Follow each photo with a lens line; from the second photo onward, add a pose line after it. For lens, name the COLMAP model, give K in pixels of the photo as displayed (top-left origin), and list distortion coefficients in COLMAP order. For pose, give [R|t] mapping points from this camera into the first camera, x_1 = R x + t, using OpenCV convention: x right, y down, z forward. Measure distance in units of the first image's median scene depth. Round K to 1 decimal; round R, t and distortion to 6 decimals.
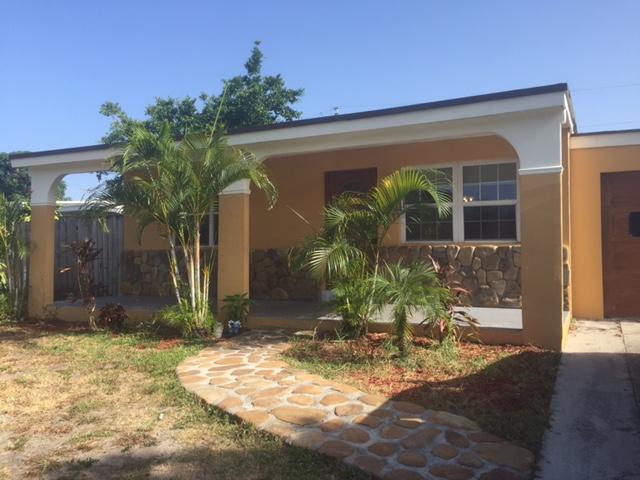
lens RADIAL K [[574.0, 0, 320.0], [0, 574.0, 240.0], [0, 0, 1]] dist [0.121858, 0.006044]
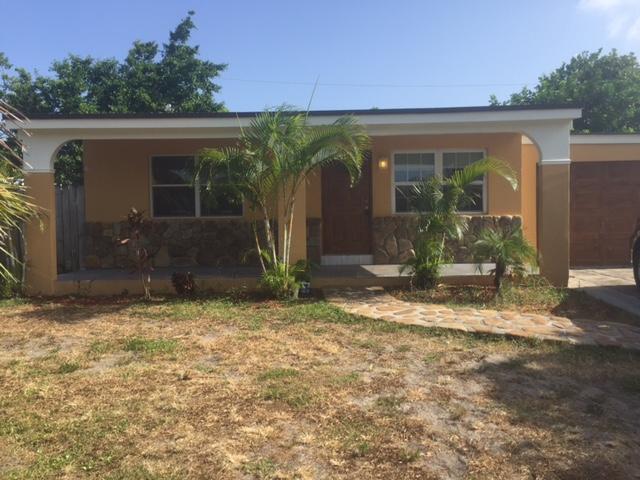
lens RADIAL K [[574.0, 0, 320.0], [0, 574.0, 240.0], [0, 0, 1]] dist [0.121858, 0.006044]
pose [[0.897567, -0.021890, 0.440335, -0.417447], [-0.000066, 0.998760, 0.049786, -0.000398], [-0.440878, -0.044715, 0.896452, -0.019059]]
